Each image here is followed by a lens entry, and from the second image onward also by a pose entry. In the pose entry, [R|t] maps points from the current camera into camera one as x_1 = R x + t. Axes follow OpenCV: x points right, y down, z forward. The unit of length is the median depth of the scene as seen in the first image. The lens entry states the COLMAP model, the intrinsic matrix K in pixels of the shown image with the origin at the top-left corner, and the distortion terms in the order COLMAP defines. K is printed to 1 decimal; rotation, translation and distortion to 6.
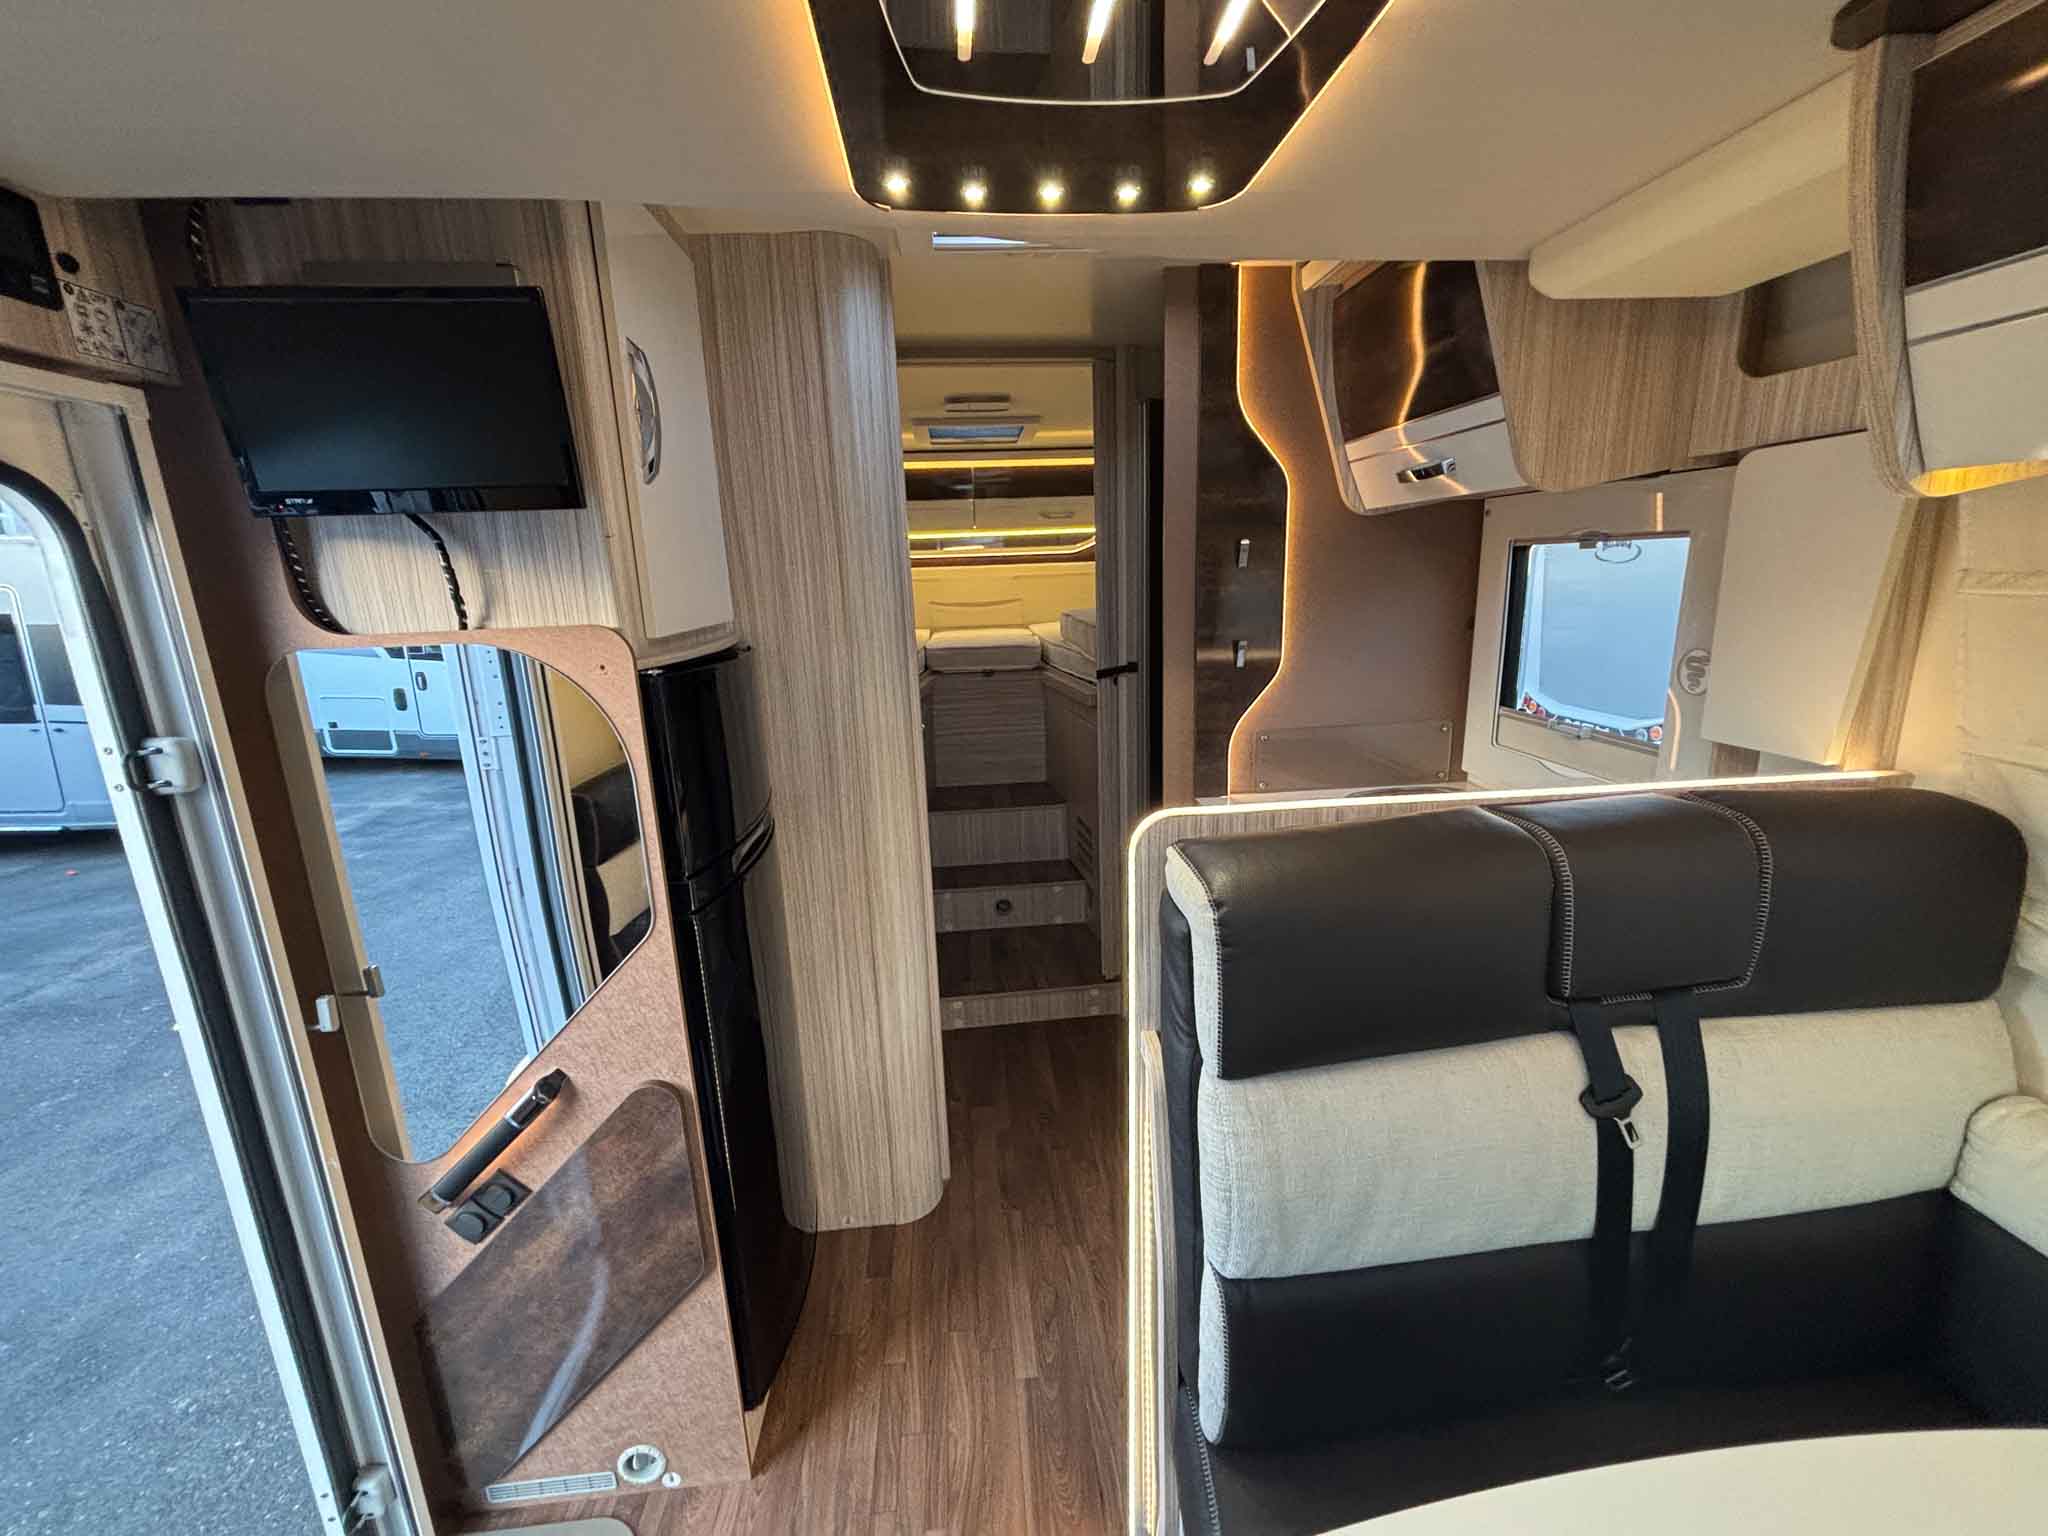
lens RADIAL K [[821.6, 0, 1027.3], [0, 821.6, 760.5], [0, 0, 1]] dist [-0.001125, -0.000148]
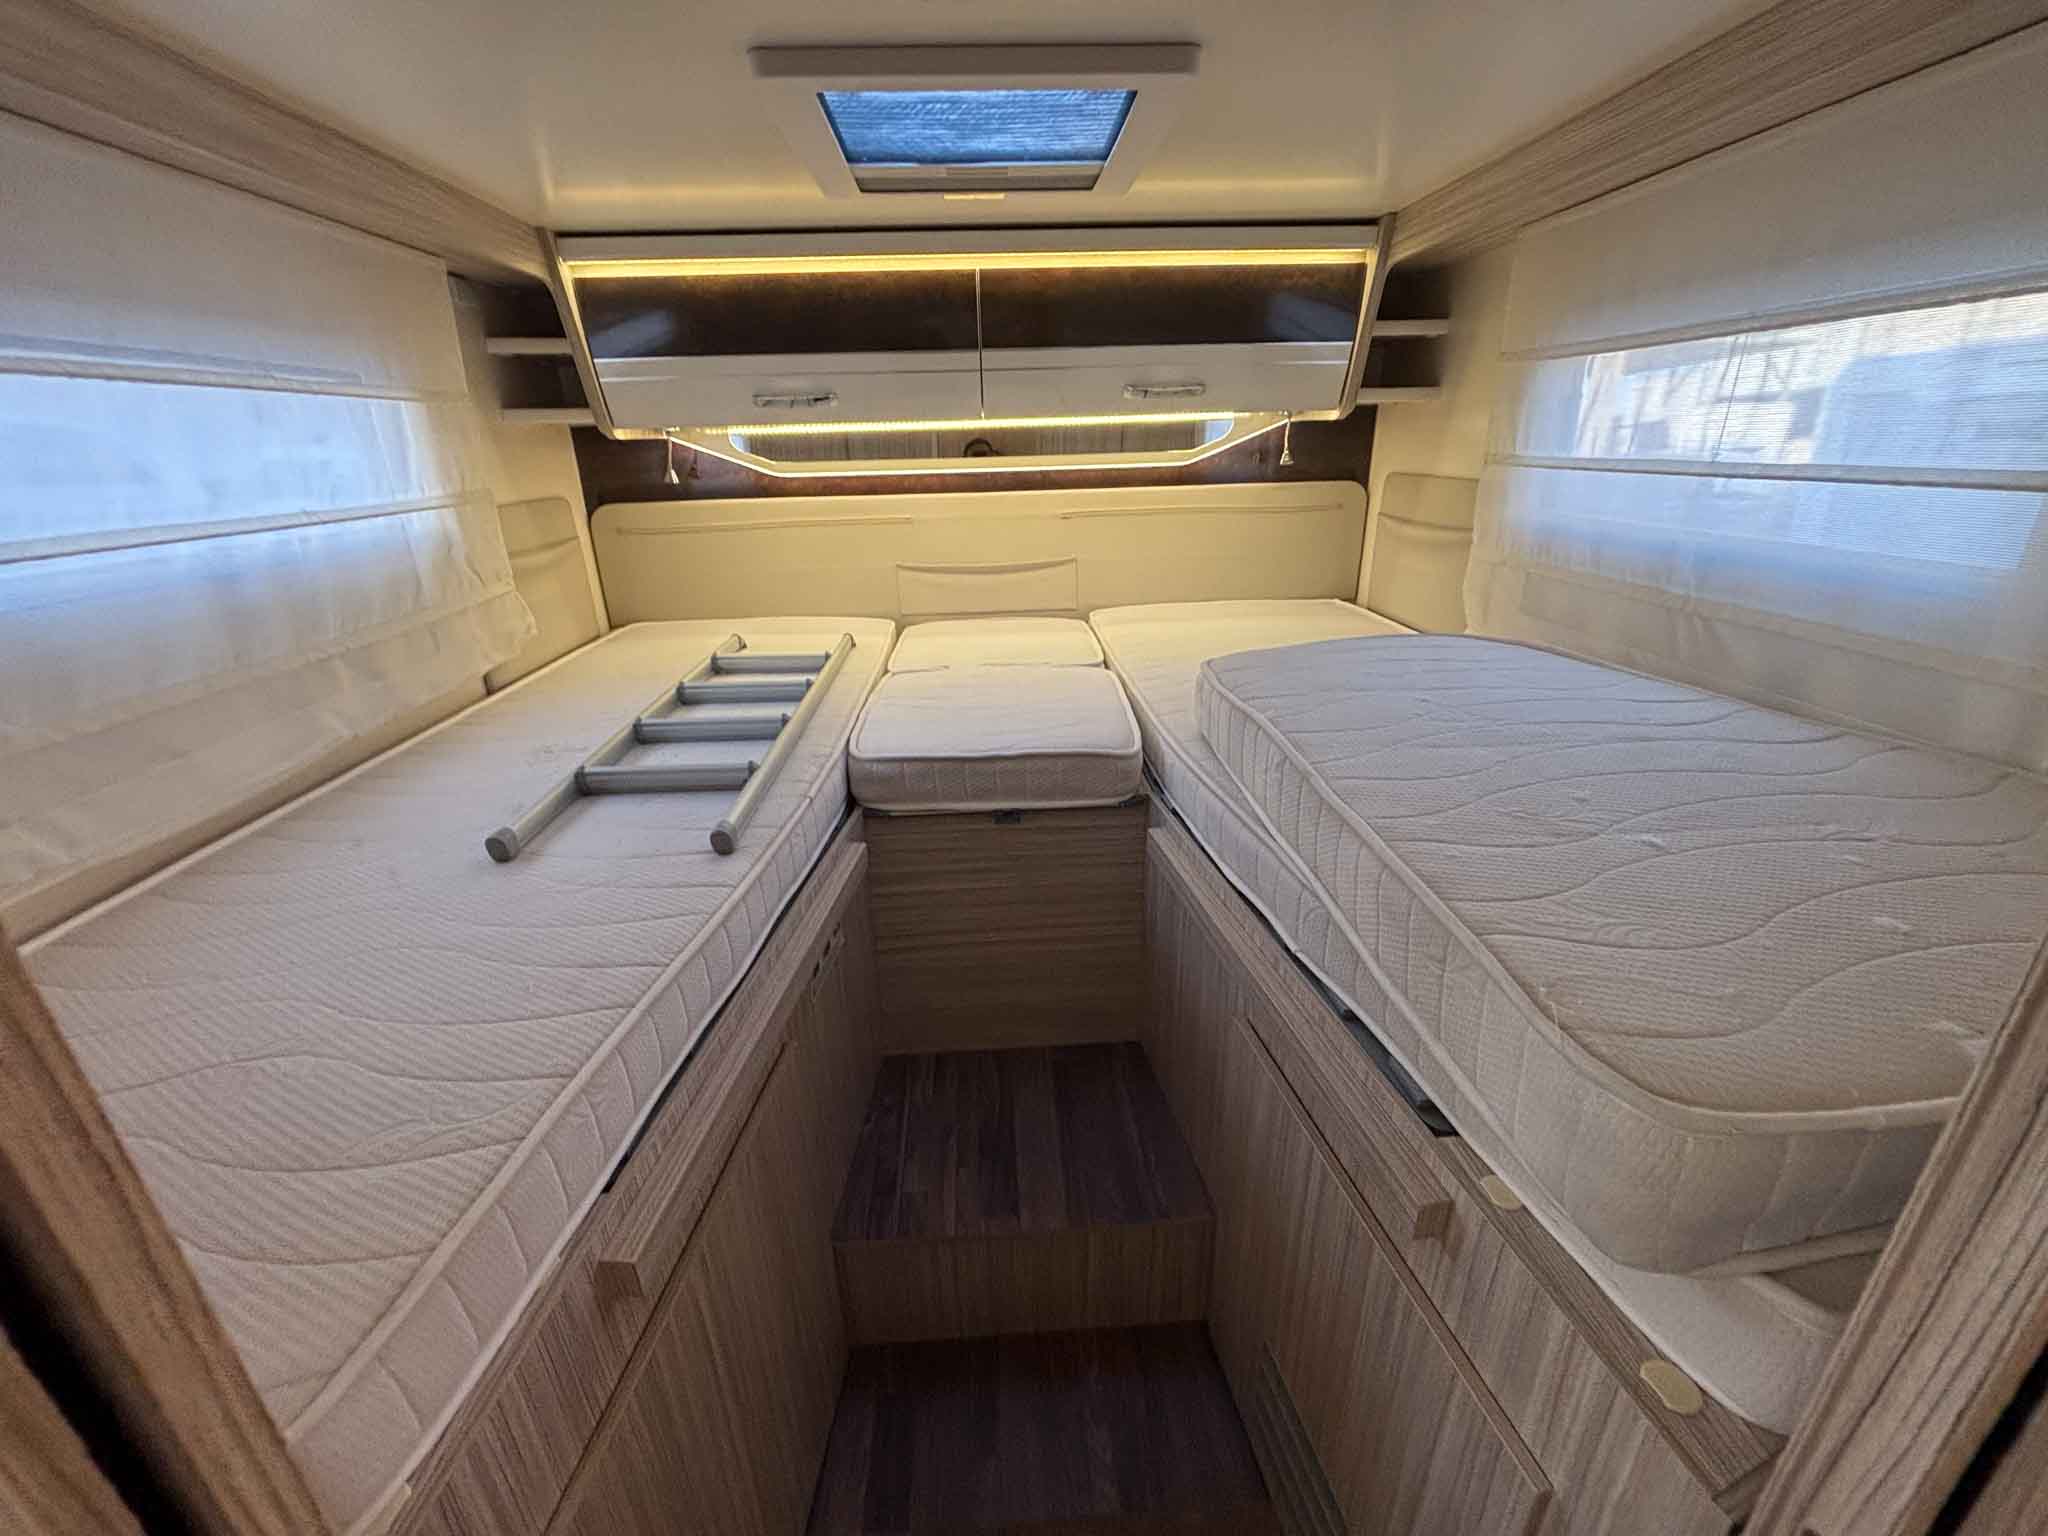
lens RADIAL K [[821.6, 0, 1019.4], [0, 821.6, 760.5], [0, 0, 1]] dist [-0.001125, -0.000148]
pose [[0.999243, 0.029713, -0.025103, -0.028956], [-0.025299, 0.986661, 0.160812, -0.175299], [0.029546, -0.160055, 0.986666, 0.543308]]
